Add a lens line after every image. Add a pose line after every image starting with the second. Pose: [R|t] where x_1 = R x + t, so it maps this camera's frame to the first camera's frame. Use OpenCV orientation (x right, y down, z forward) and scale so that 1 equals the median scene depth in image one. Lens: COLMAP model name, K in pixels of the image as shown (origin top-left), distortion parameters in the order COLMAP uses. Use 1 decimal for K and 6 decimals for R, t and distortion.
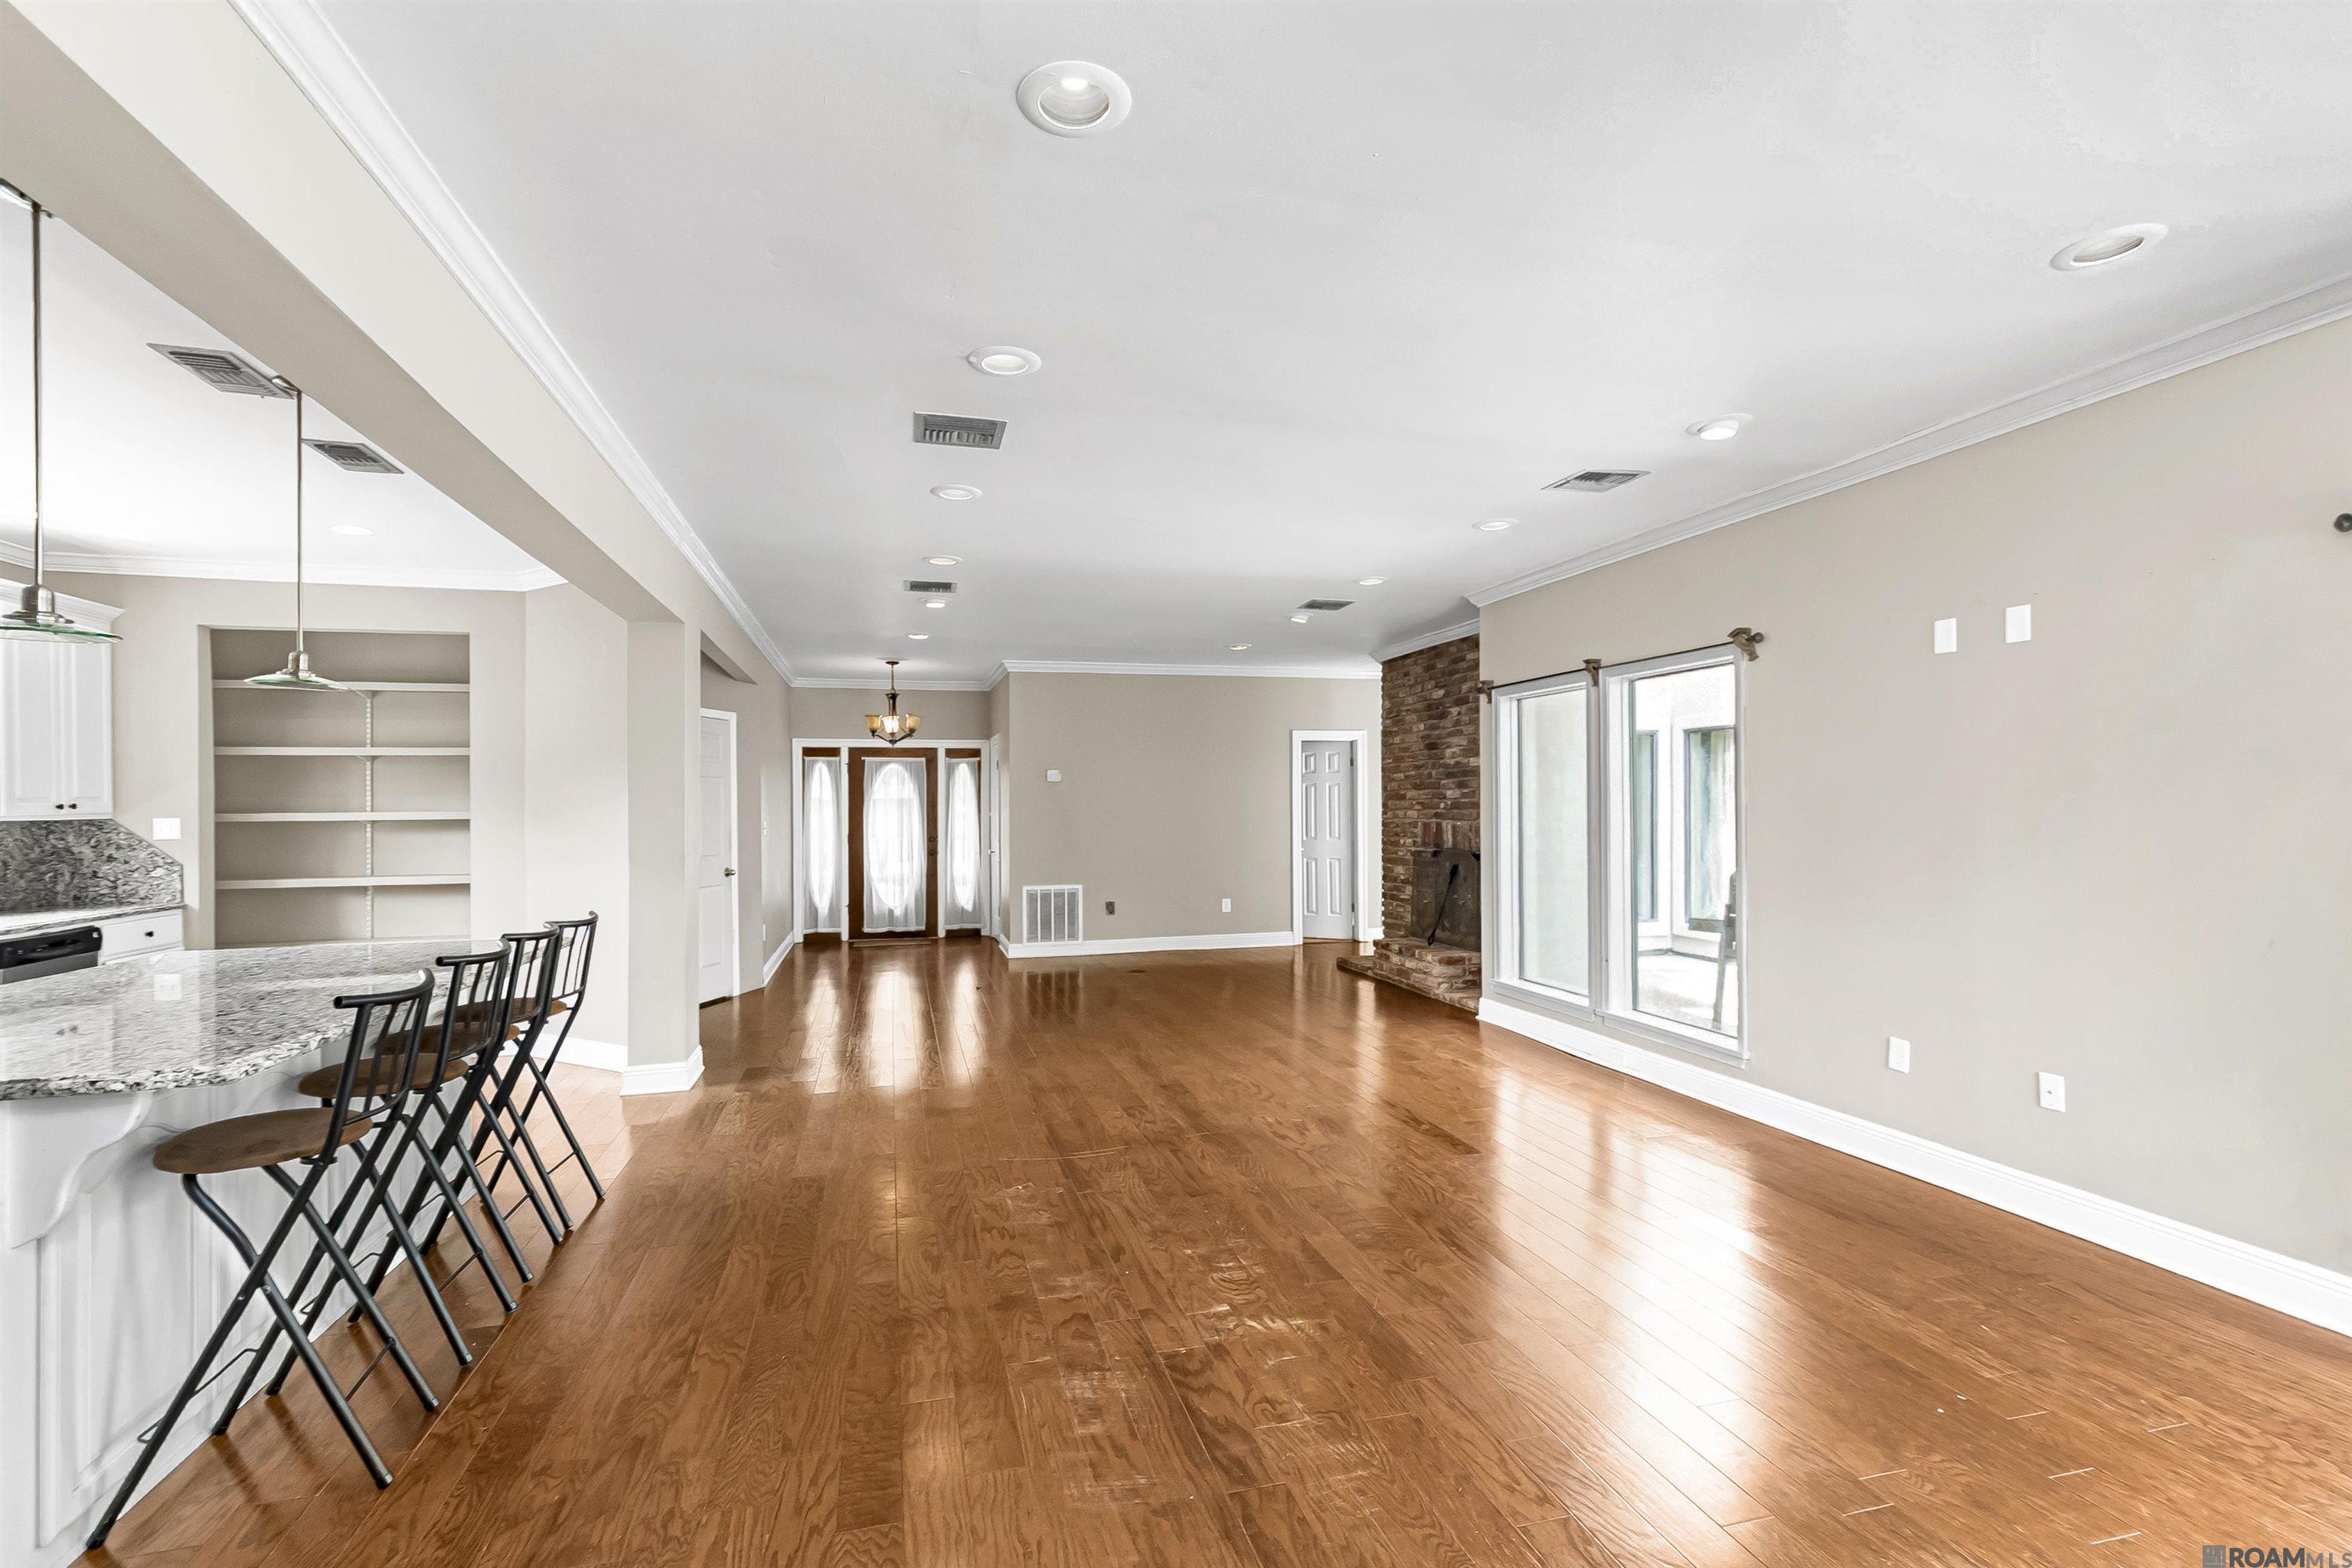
lens RADIAL K [[1057.8, 0, 1174.1], [0, 1057.8, 819.7], [0, 0, 1]] dist [-0.000813, -0.000212]
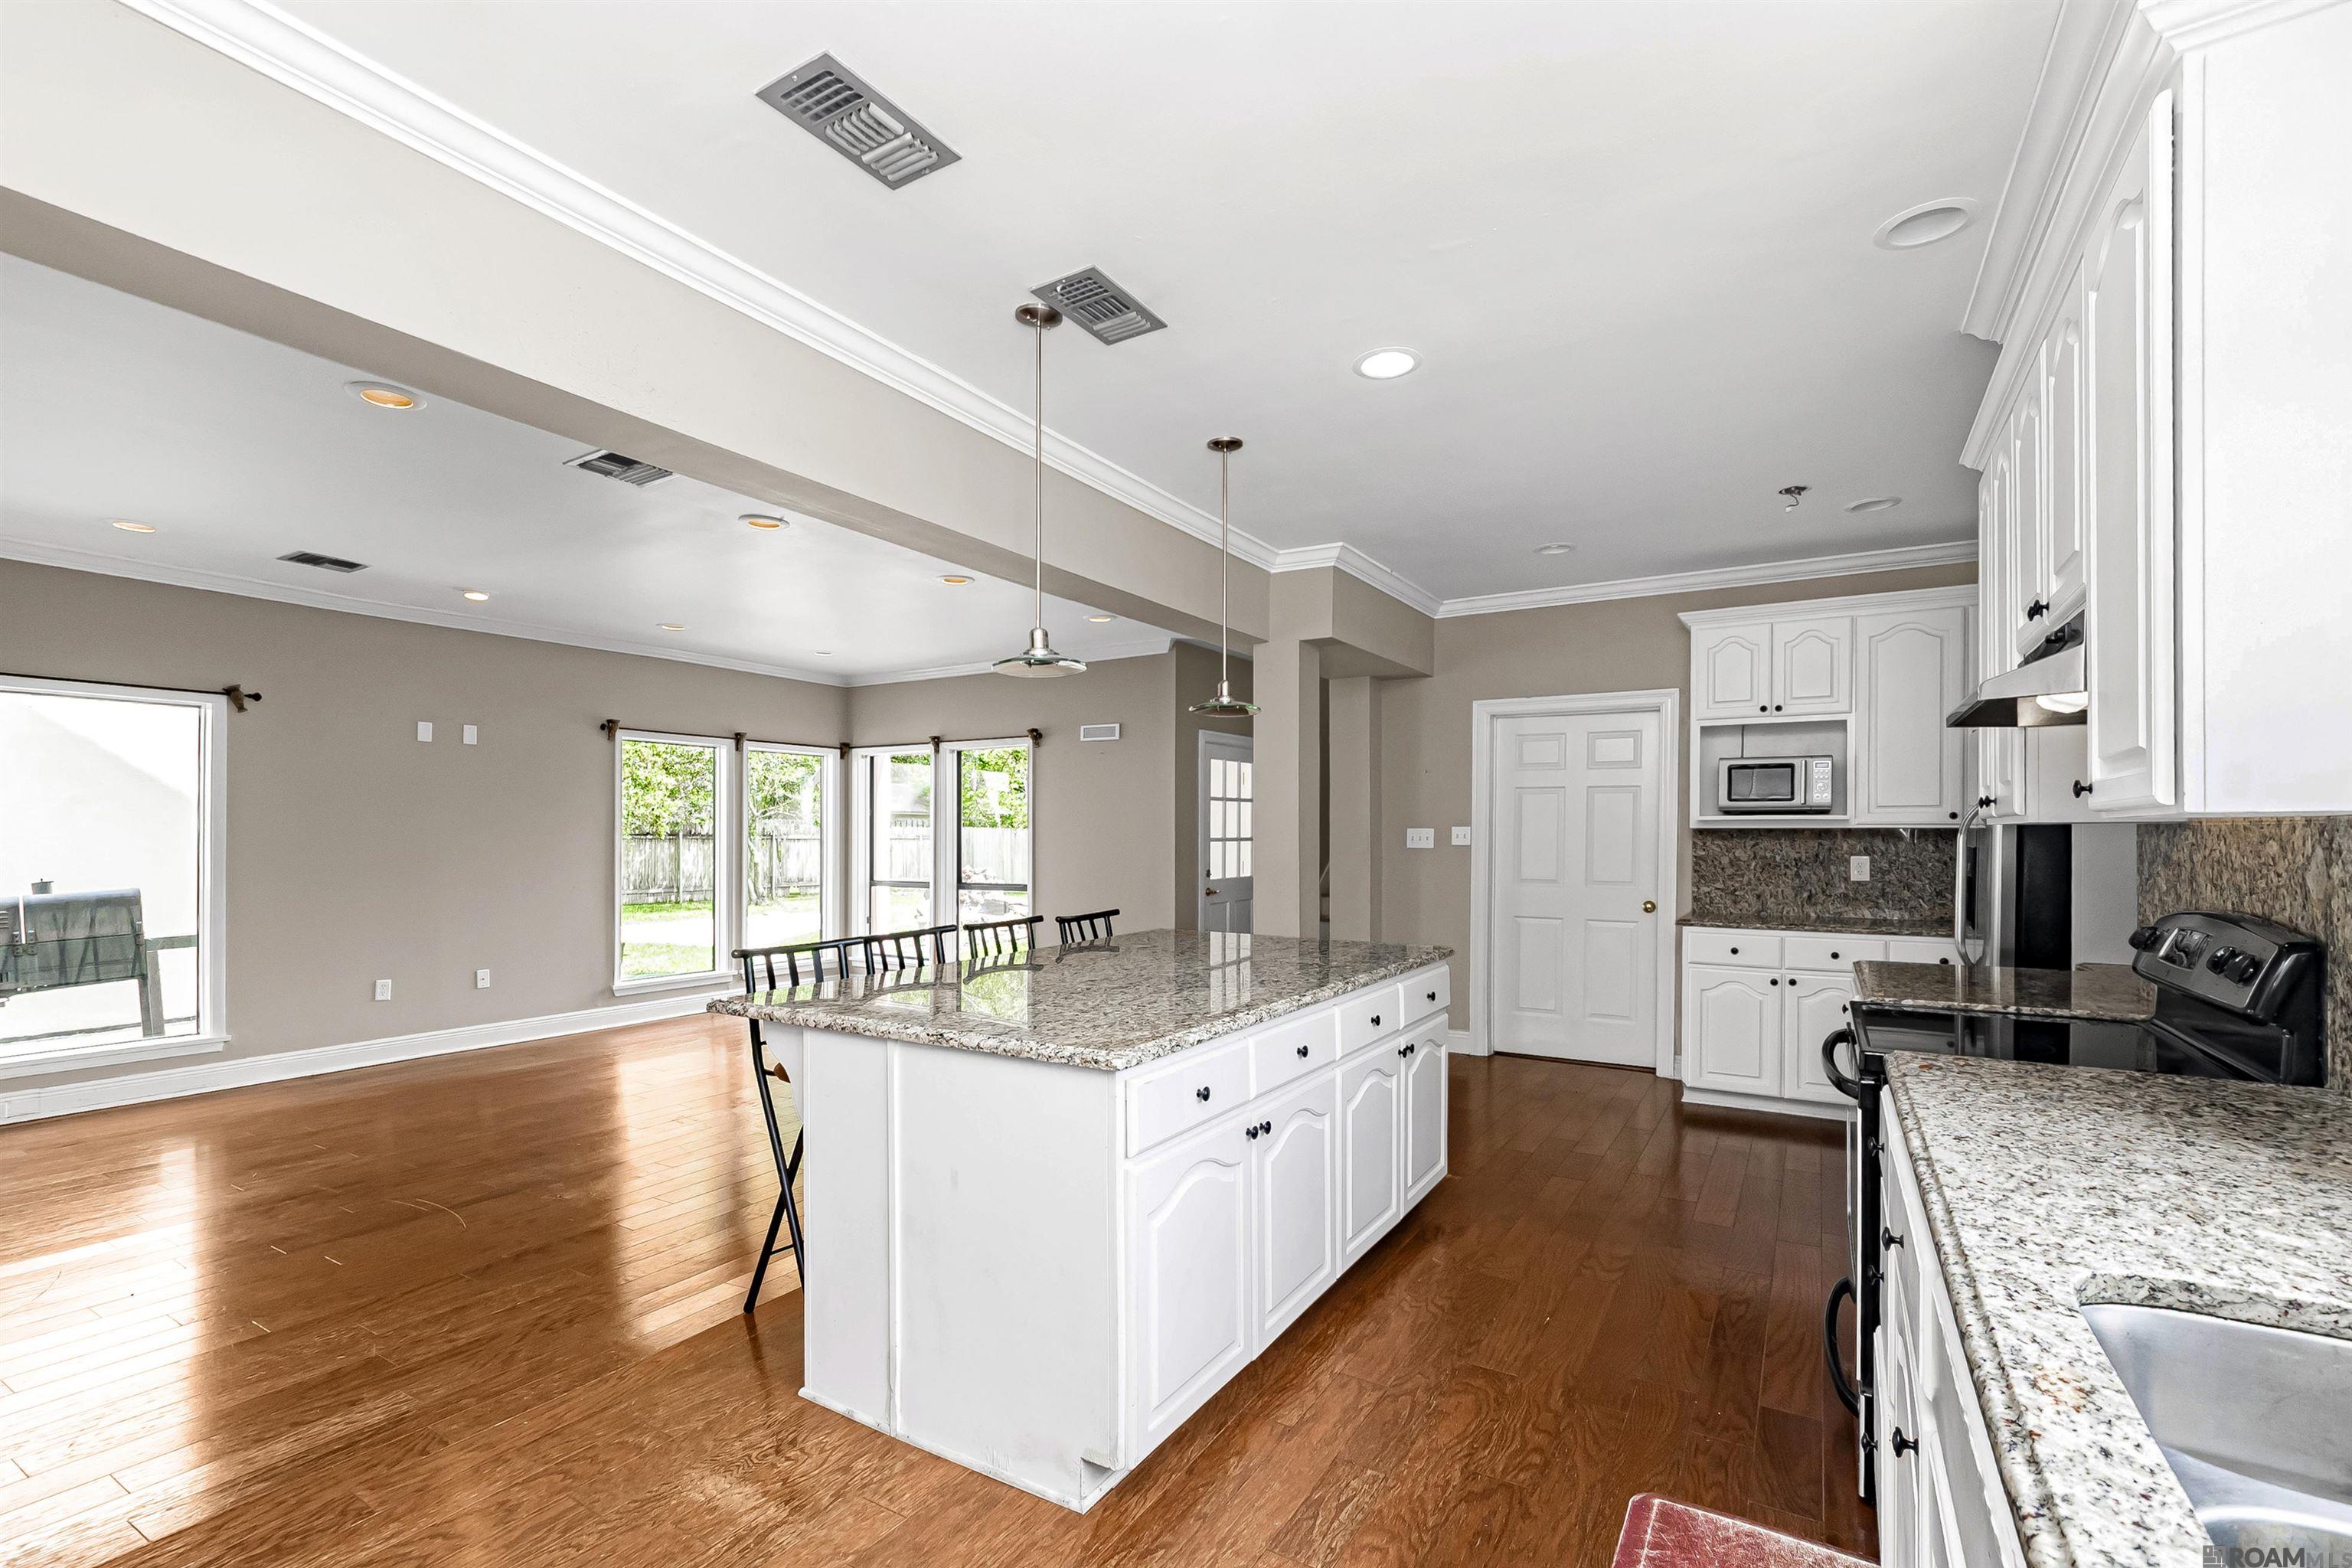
lens RADIAL K [[1057.8, 0, 1174.1], [0, 1057.8, 819.7], [0, 0, 1]] dist [-0.000813, -0.000212]
pose [[-0.688580, 0.009766, 0.725095, -1.187632], [0.005451, 0.999951, -0.008291, -0.009575], [-0.725140, -0.001757, -0.688599, 1.148046]]
